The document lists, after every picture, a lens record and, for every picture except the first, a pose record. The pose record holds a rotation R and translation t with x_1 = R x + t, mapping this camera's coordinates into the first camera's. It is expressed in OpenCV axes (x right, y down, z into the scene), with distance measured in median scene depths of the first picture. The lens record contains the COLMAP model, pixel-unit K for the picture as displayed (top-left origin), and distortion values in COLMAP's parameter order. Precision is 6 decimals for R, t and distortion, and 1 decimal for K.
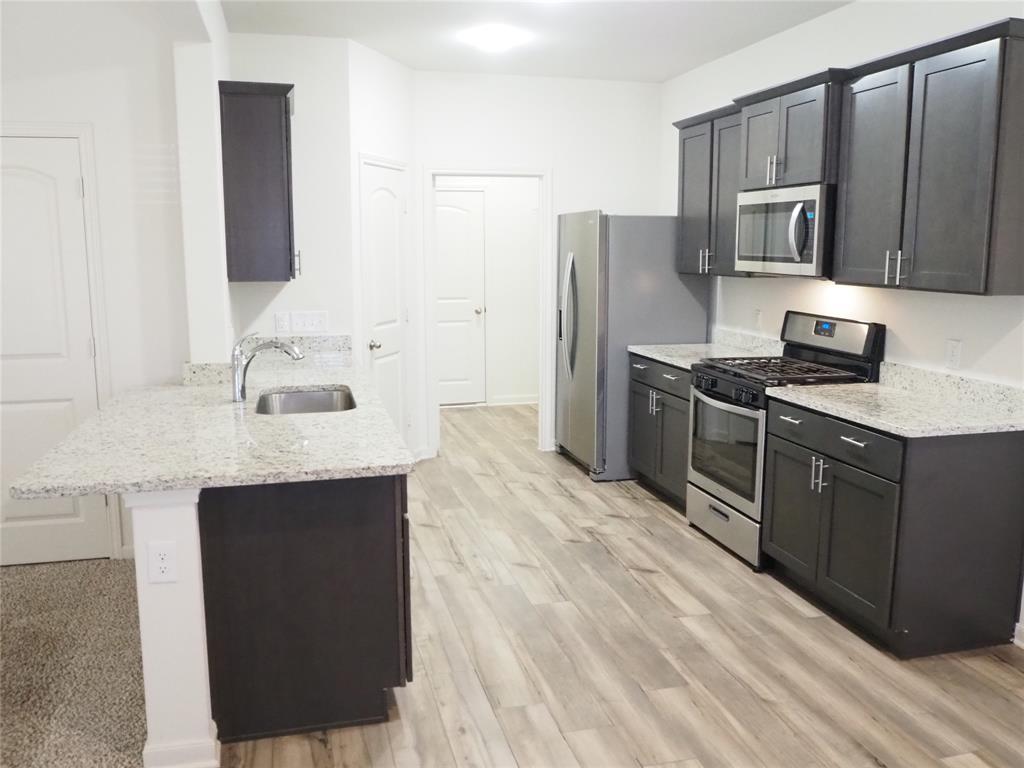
lens RADIAL K [[867.0, 0, 512.0], [0, 867.0, 384.0], [0, 0, 1]] dist [-0.048301, 0.018818]
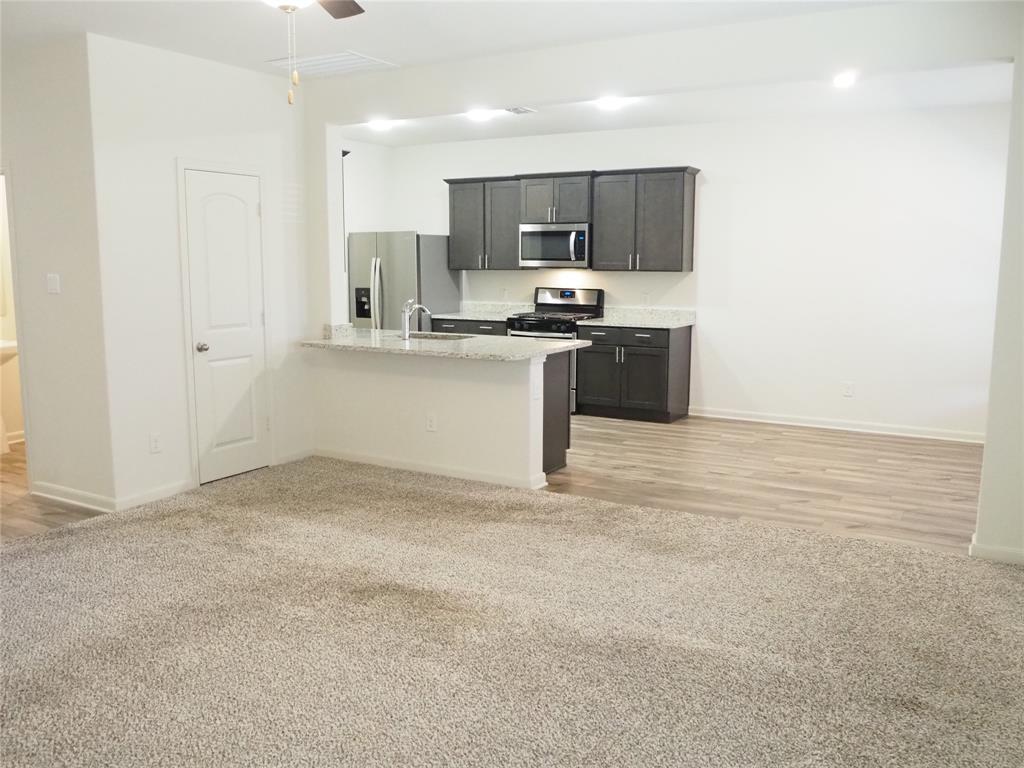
lens RADIAL K [[867.0, 0, 512.0], [0, 867.0, 384.0], [0, 0, 1]] dist [-0.048301, 0.018818]
pose [[0.704568, -0.100420, 0.702495, -1.226906], [0.111495, 0.993307, 0.030166, 0.070441], [-0.700822, 0.057071, 0.711049, -0.336253]]
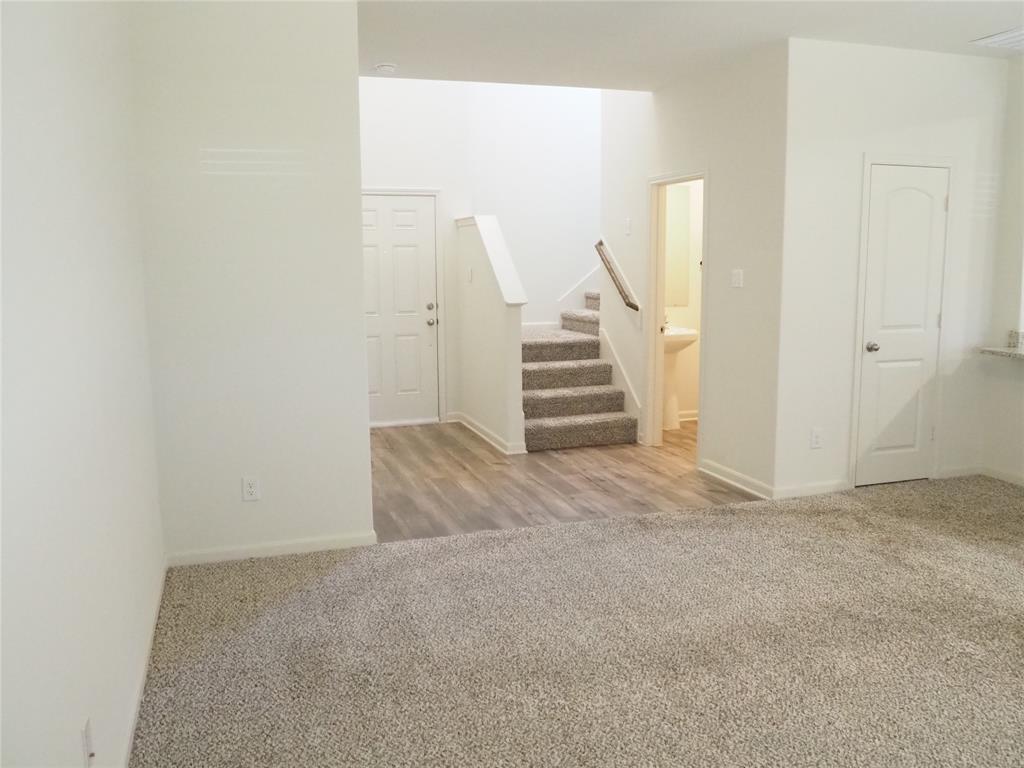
lens RADIAL K [[867.0, 0, 512.0], [0, 867.0, 384.0], [0, 0, 1]] dist [-0.048301, 0.018818]
pose [[0.997528, -0.012460, 0.069161, -1.253187], [0.013381, 0.999828, -0.012875, 0.065810], [-0.068988, 0.013769, 0.997522, -0.309185]]
